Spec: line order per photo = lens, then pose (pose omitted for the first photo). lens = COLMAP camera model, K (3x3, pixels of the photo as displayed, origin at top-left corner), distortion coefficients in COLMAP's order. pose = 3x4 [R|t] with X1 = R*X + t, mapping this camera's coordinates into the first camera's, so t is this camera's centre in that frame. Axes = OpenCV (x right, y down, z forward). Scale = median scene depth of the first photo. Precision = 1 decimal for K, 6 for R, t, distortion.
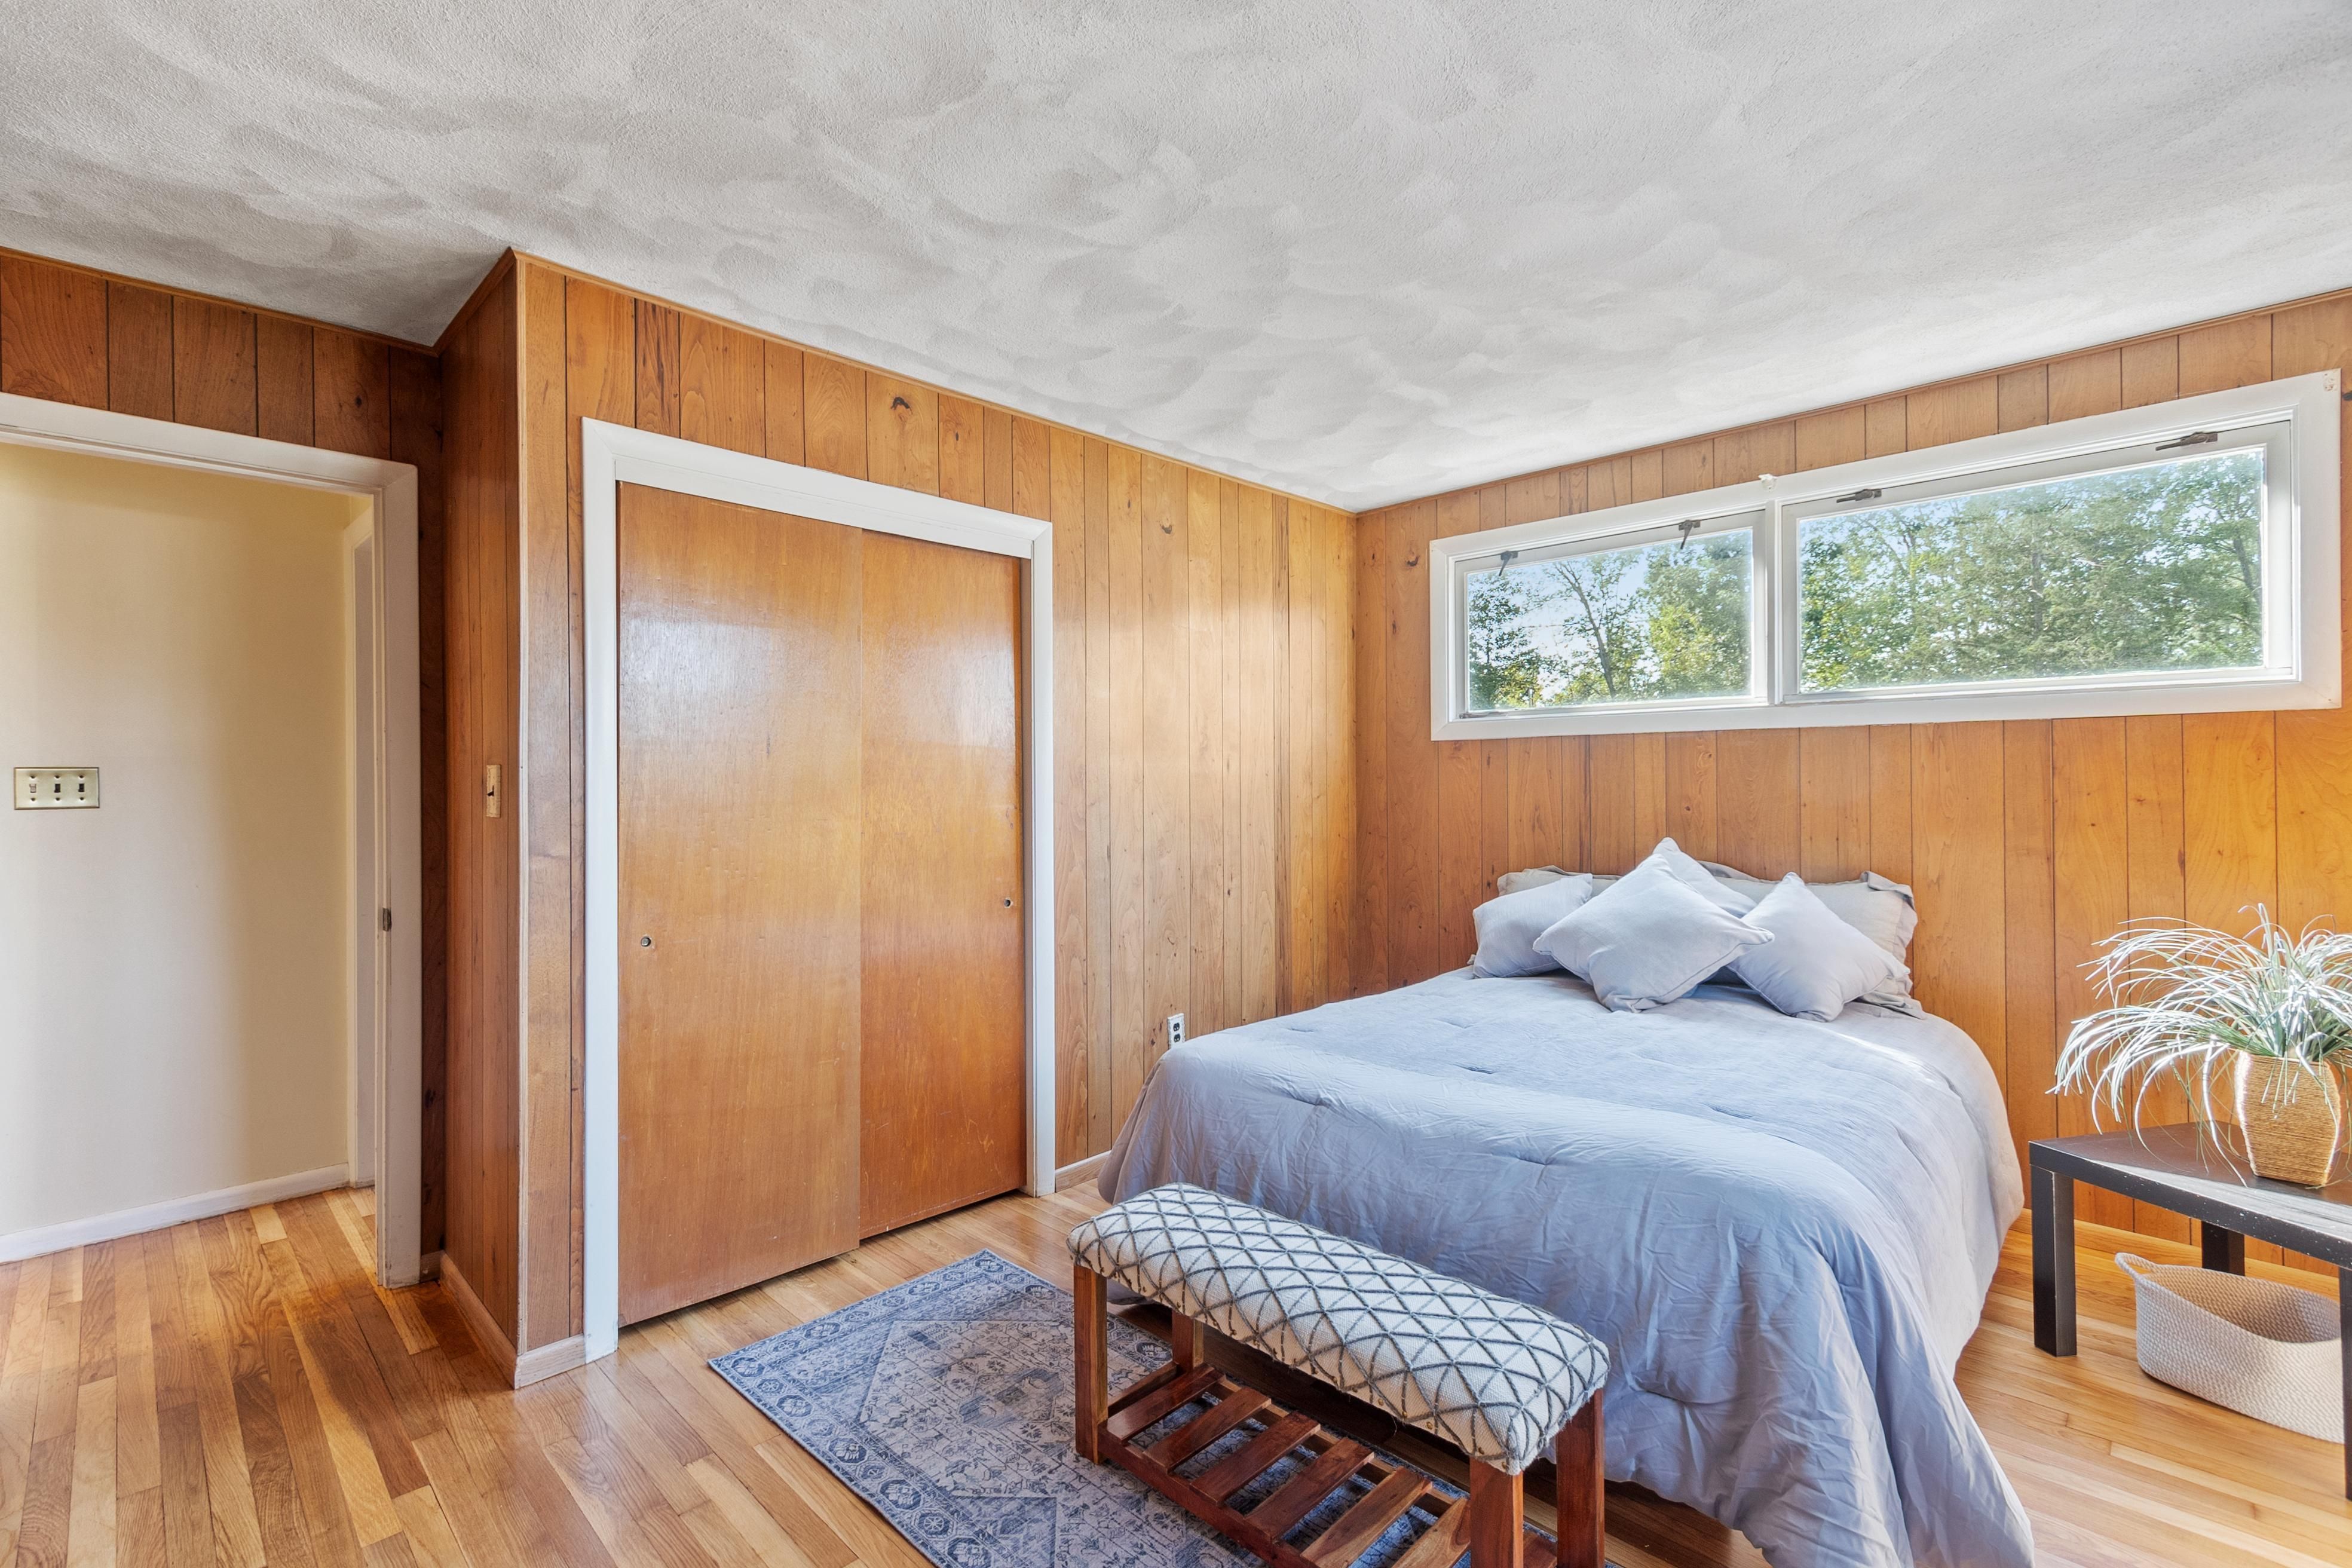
lens RADIAL K [[1098.5, 0, 1176.0], [0, 1098.5, 784.0], [0, 0, 1]] dist [0.001393, -0.000166]
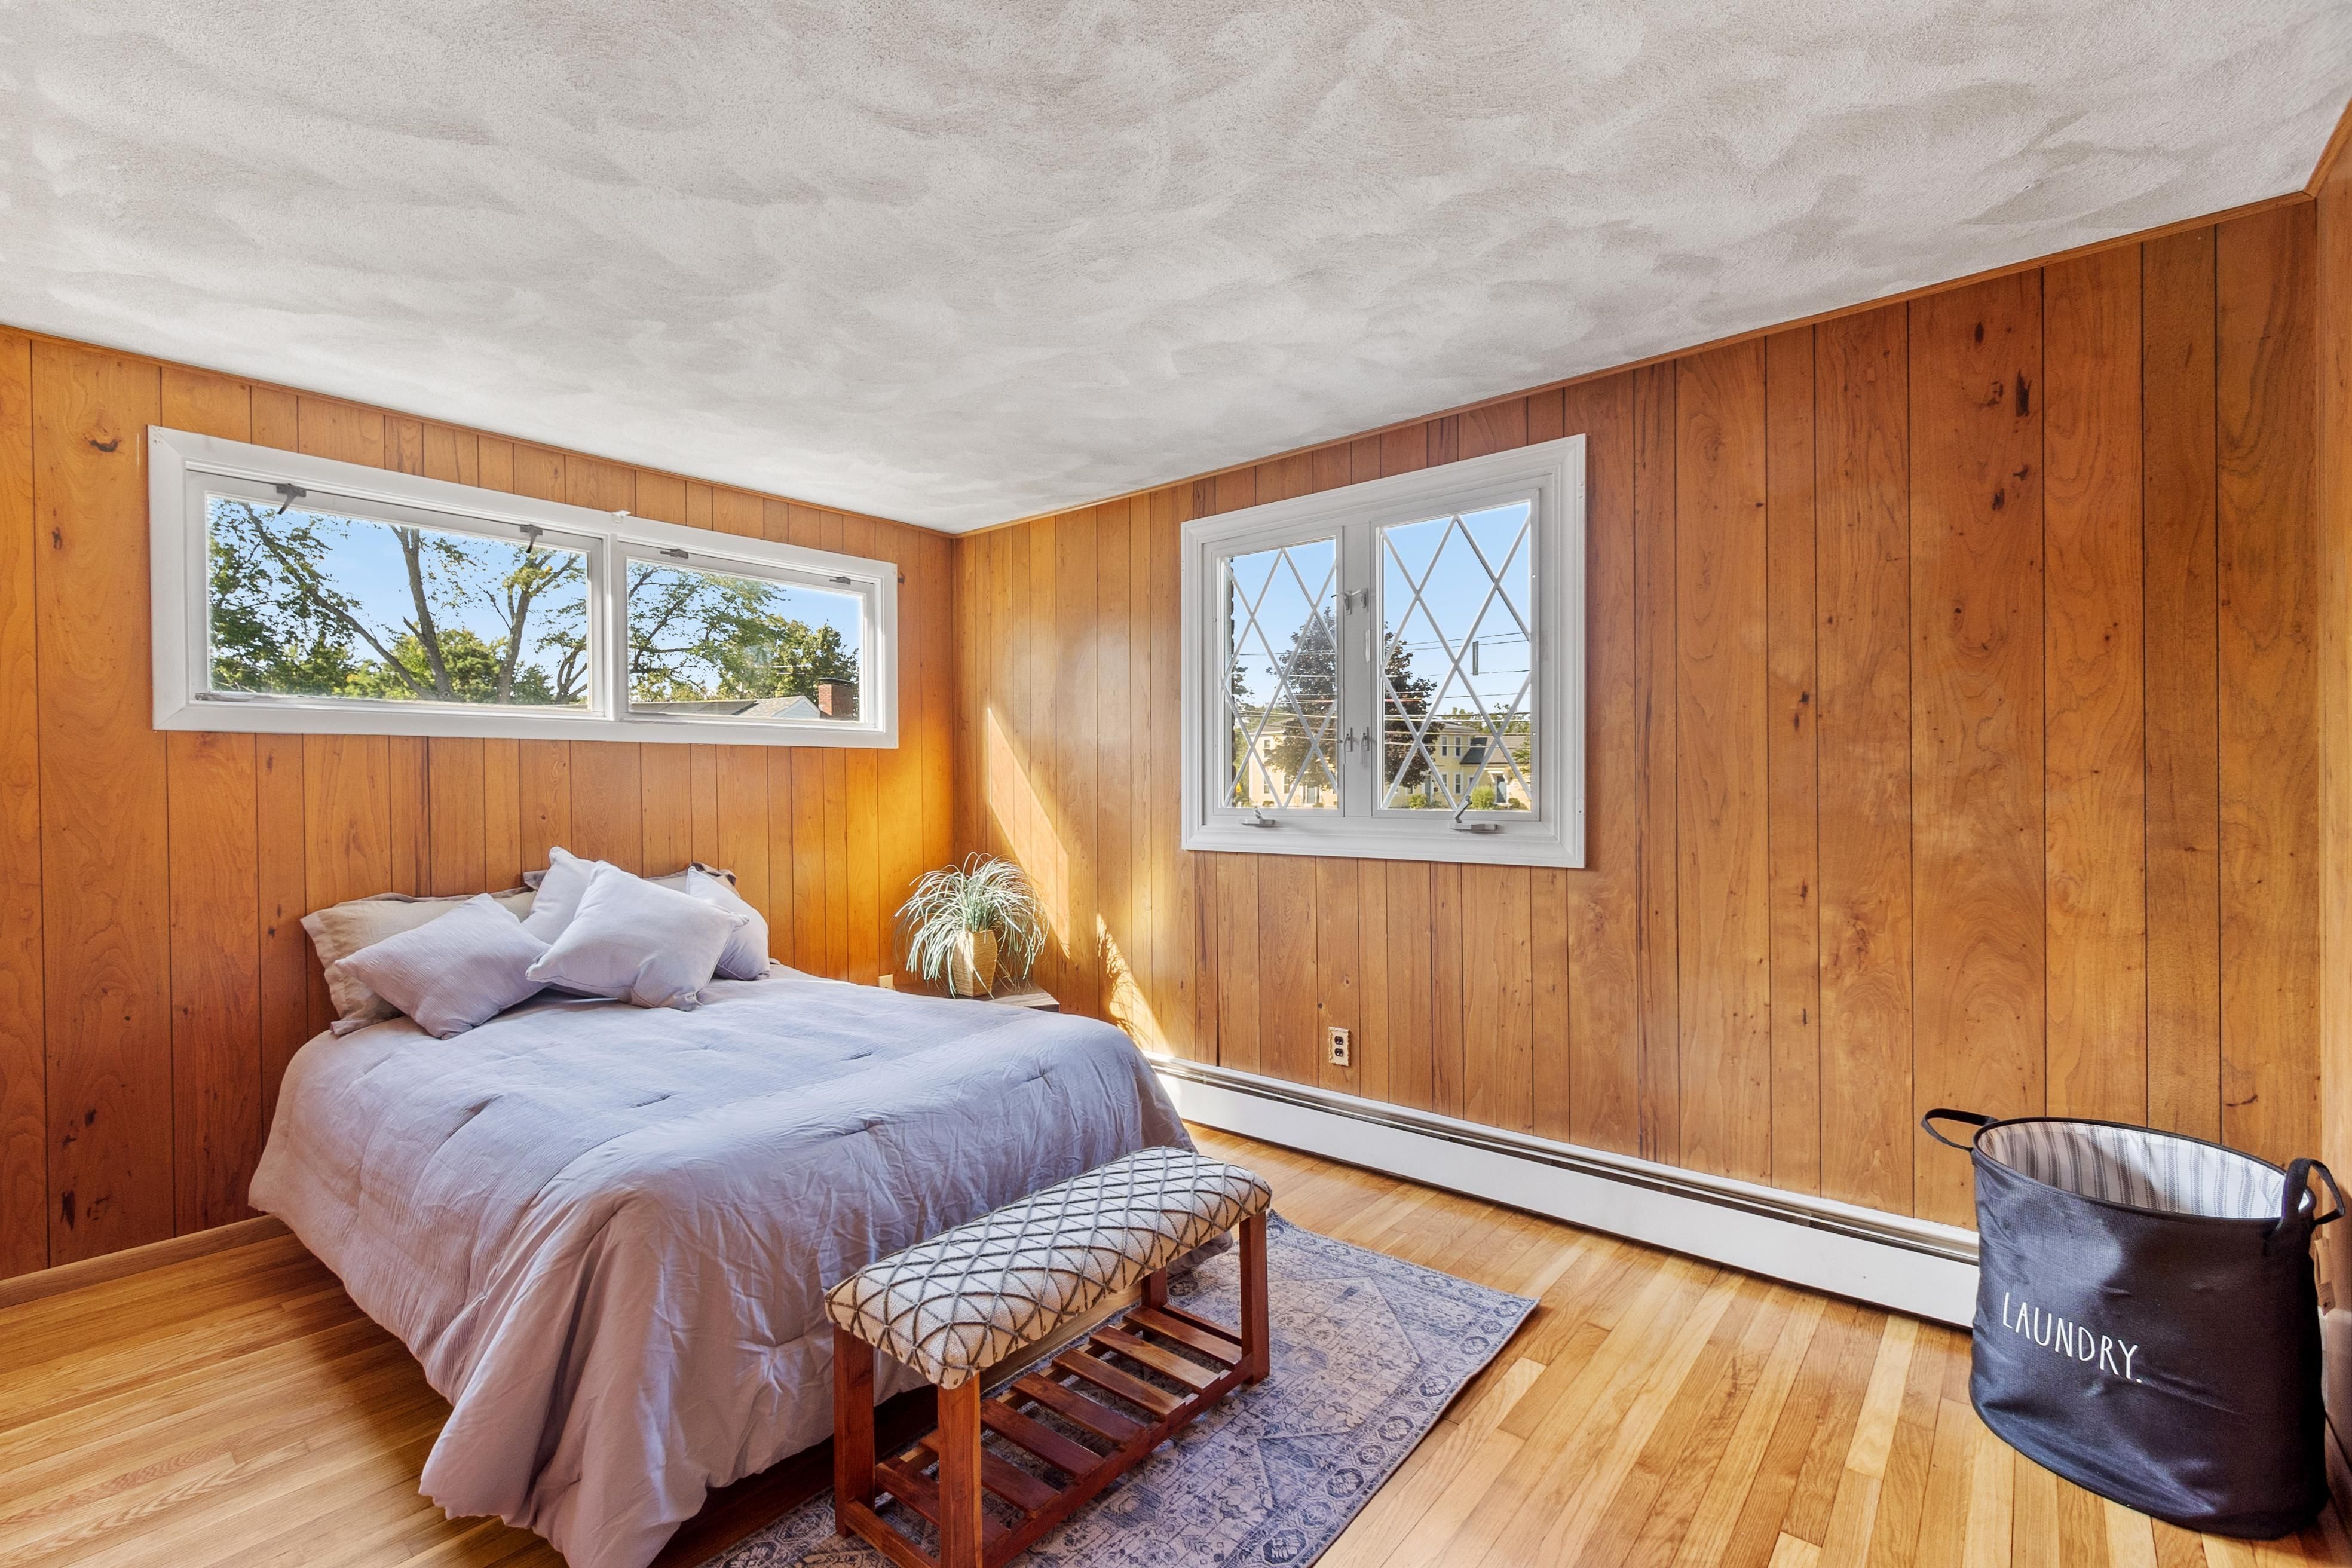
lens RADIAL K [[1021.0, 0, 1122.0], [0, 1021.0, 792.0], [0, 0, 1]] dist [0.002222, -0.000561]
pose [[-0.076738, -0.003196, 0.997046, -0.487526], [0.009141, 0.999951, 0.003908, 0.000841], [-0.997009, 0.009414, -0.076705, 0.541635]]
